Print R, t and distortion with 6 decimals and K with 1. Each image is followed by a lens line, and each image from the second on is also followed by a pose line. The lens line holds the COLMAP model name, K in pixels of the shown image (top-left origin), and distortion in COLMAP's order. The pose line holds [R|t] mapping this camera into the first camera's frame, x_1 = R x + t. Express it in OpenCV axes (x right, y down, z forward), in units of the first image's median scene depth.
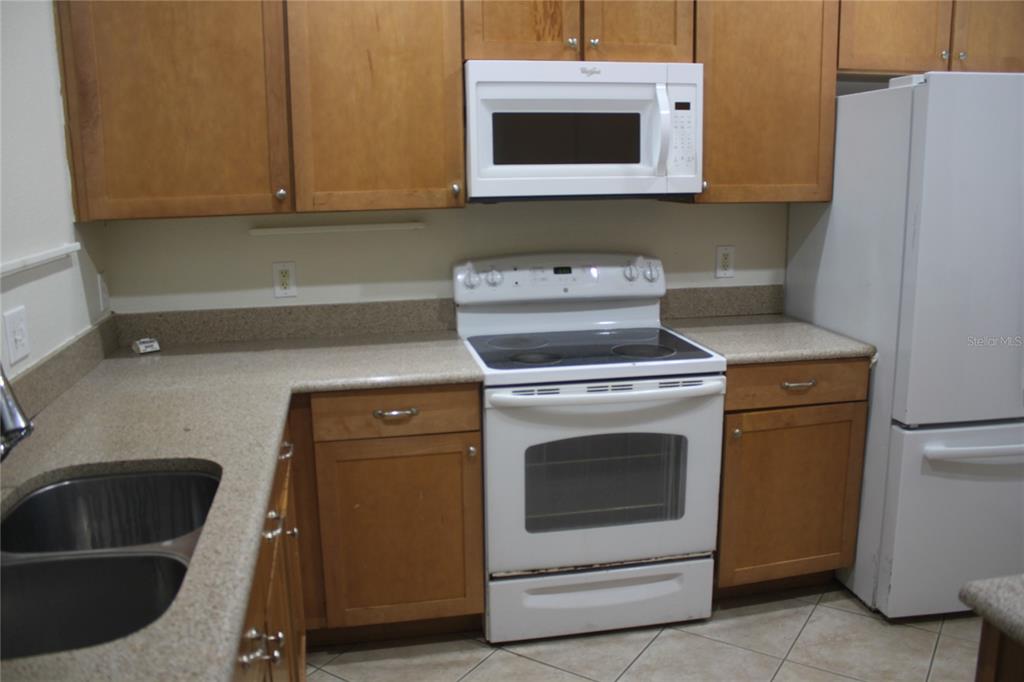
lens RADIAL K [[849.7, 0, 512.4], [0, 849.7, 330.0], [0, 0, 1]] dist [-0.163030, 0.155173]
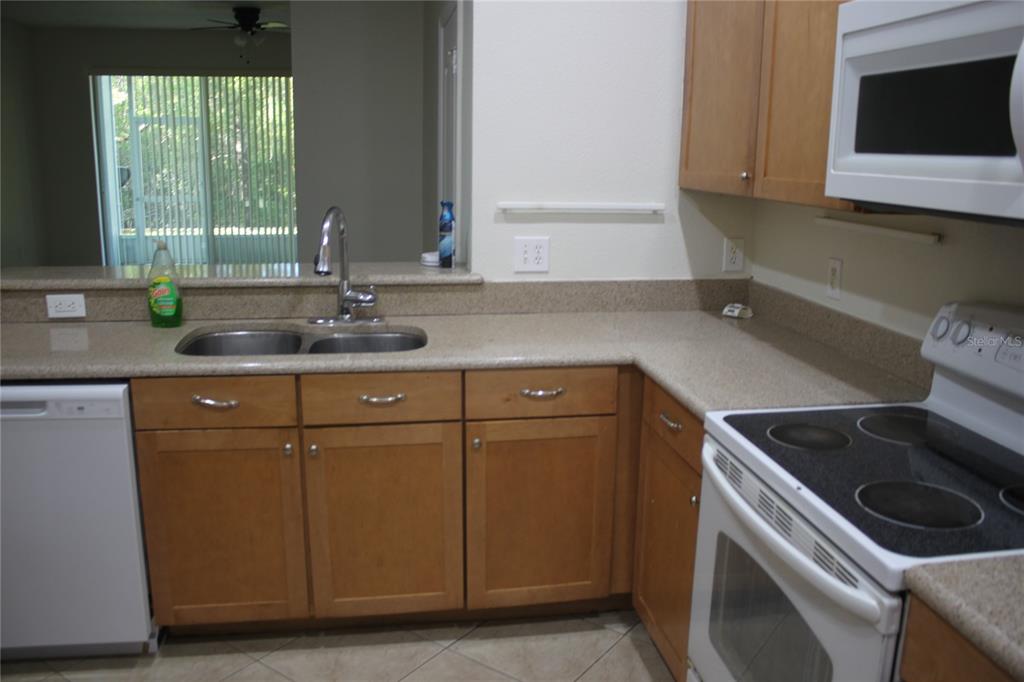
lens RADIAL K [[849.7, 0, 512.4], [0, 849.7, 330.0], [0, 0, 1]] dist [-0.163030, 0.155173]
pose [[-0.041698, 0.221401, -0.974291, 0.663493], [-0.210860, 0.951226, 0.225184, -0.146331], [0.976626, 0.214829, 0.007020, 0.732136]]
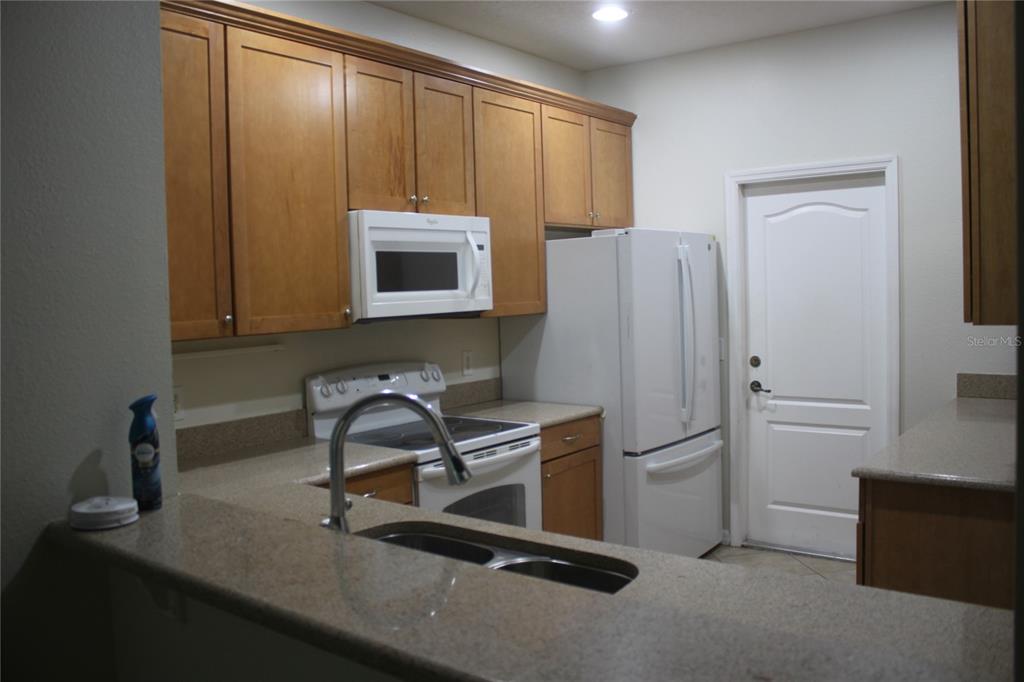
lens RADIAL K [[849.7, 0, 512.4], [0, 849.7, 330.0], [0, 0, 1]] dist [-0.163030, 0.155173]
pose [[0.756590, -0.042775, 0.652489, -0.675307], [0.144790, 0.984047, -0.103379, 0.018395], [-0.637657, 0.172689, 0.750714, -0.061436]]
